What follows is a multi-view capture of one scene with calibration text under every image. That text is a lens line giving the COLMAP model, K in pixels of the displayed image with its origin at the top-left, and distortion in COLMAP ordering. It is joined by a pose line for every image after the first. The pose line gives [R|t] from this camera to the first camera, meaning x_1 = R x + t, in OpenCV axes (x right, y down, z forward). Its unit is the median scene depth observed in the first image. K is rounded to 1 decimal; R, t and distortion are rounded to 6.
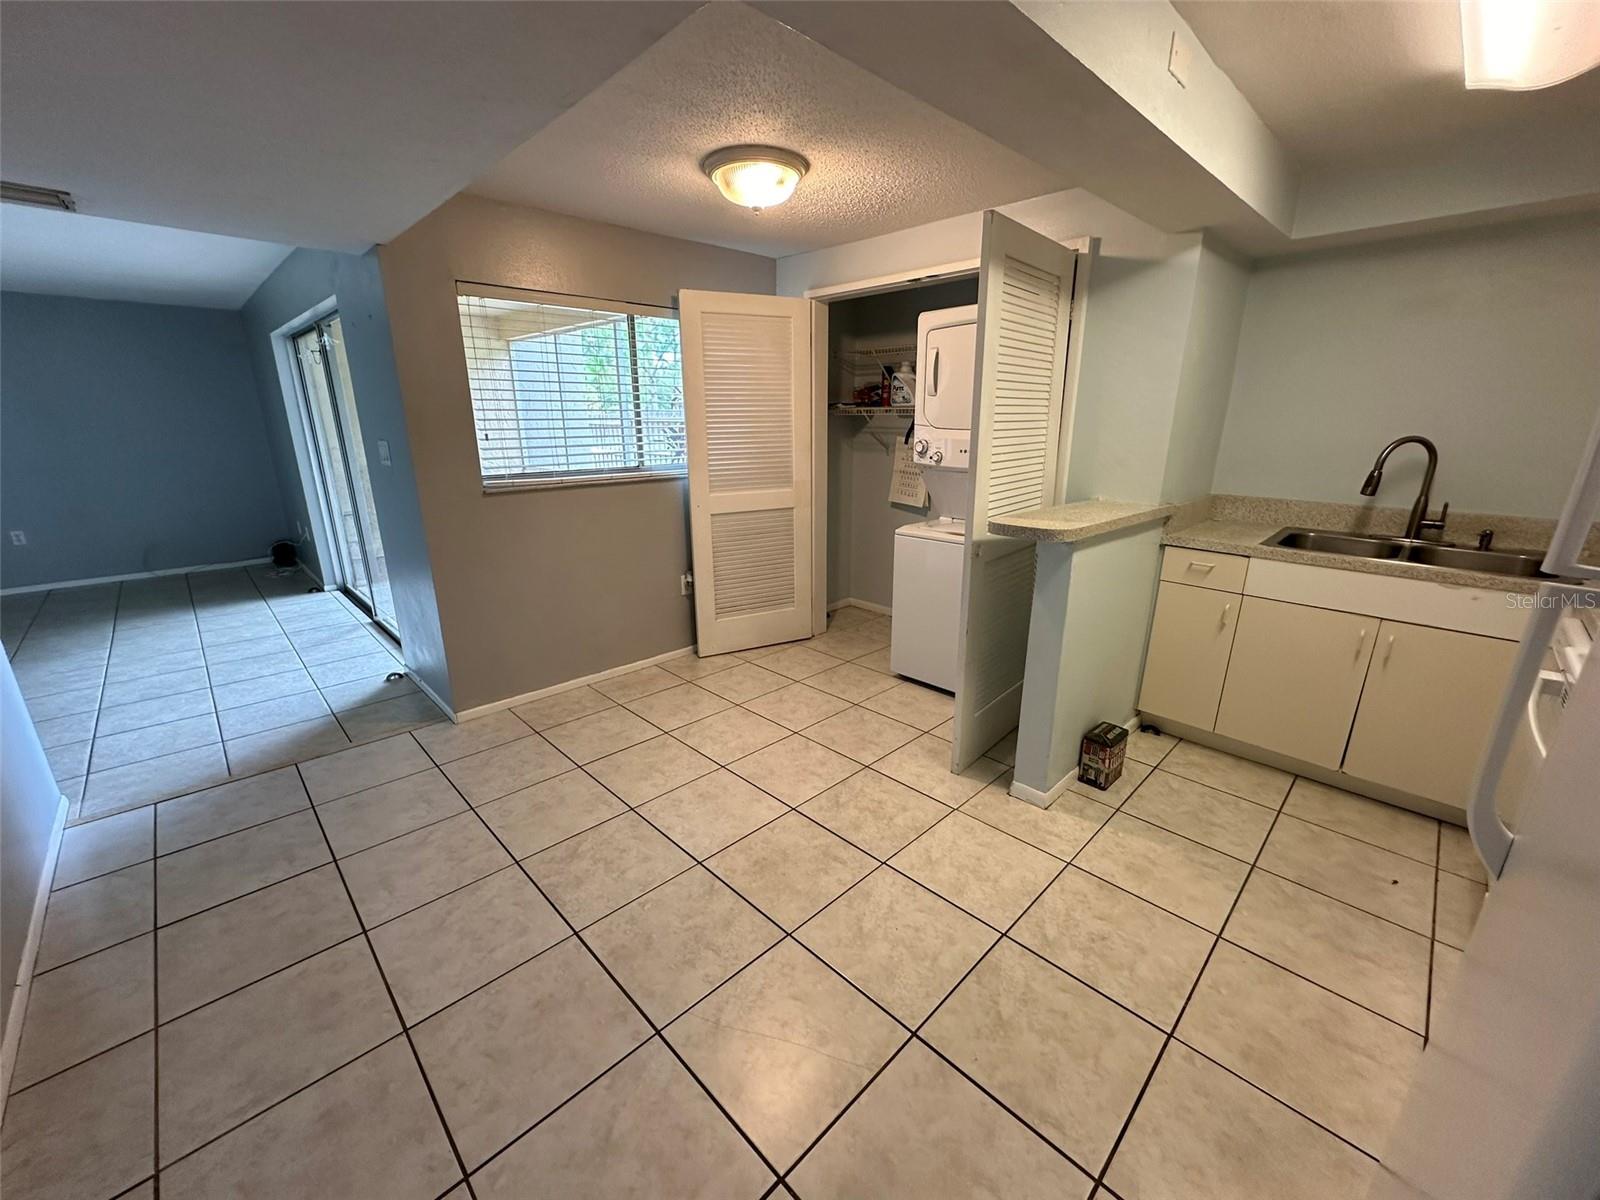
lens RADIAL K [[637.2, 0, 802.1], [0, 637.2, 603.6], [0, 0, 1]] dist [-0.001442, 0.000095]
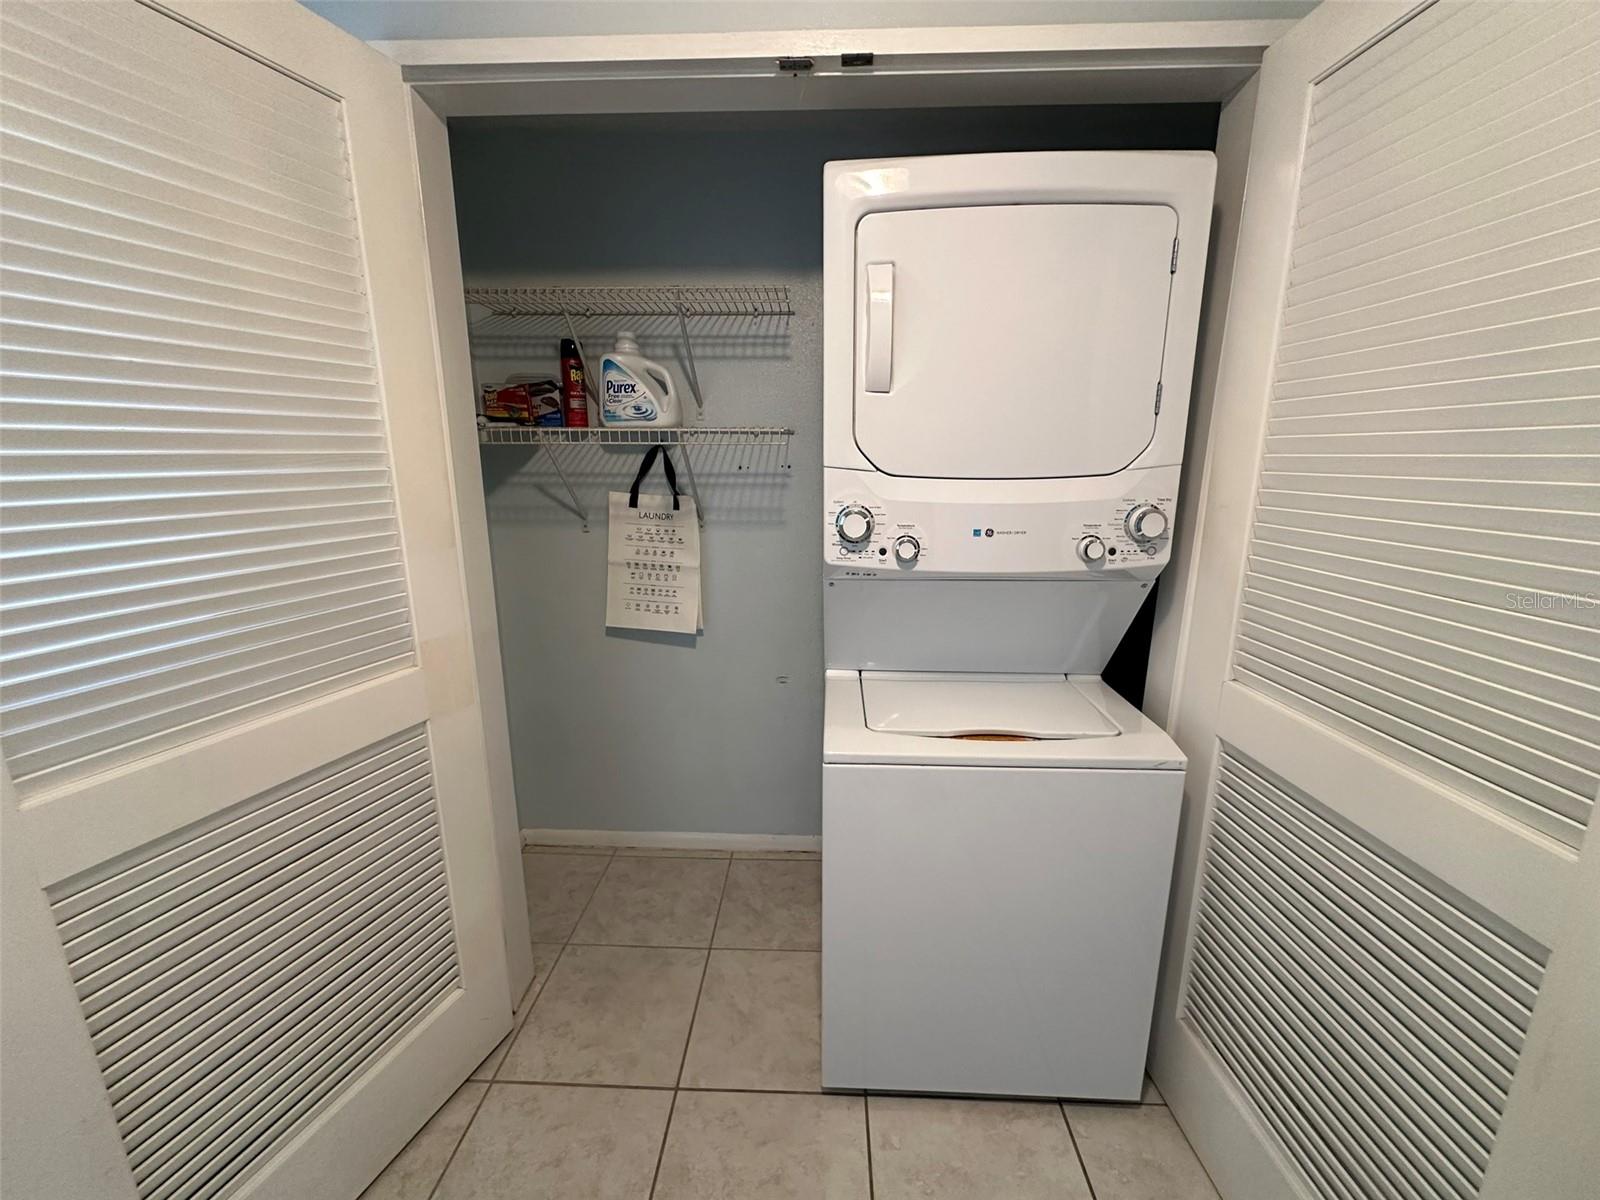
lens RADIAL K [[637.2, 0, 804.3], [0, 637.2, 600.9], [0, 0, 1]] dist [-0.001442, 0.000095]
pose [[0.731056, -0.147026, 0.666288, -0.093839], [0.189993, 0.981751, 0.008176, -0.210955], [-0.655331, 0.120613, 0.745649, 0.744044]]
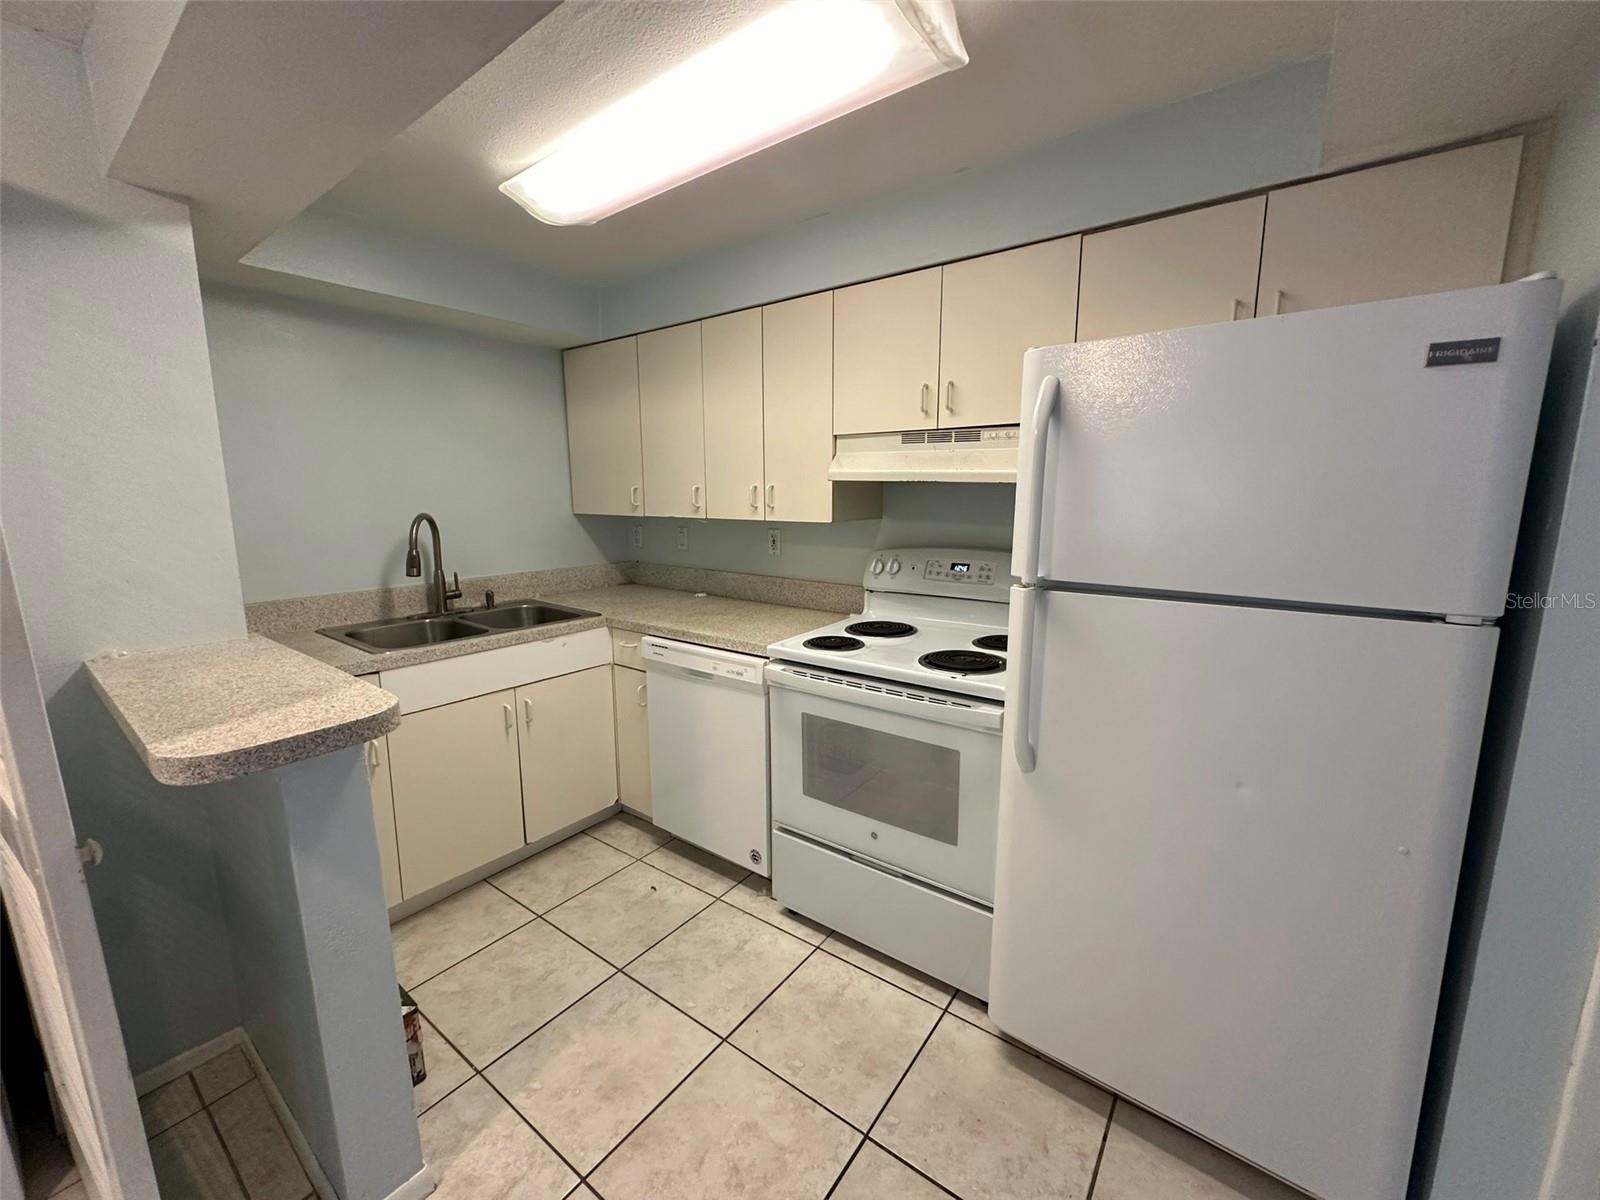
lens RADIAL K [[637.2, 0, 800.4], [0, 637.2, 599.5], [0, 0, 1]] dist [-0.001442, 0.000095]
pose [[-0.151570, -0.168279, 0.974017, -0.081897], [0.285385, 0.935986, 0.206118, -0.124006], [-0.946352, 0.309211, -0.093843, 0.412020]]
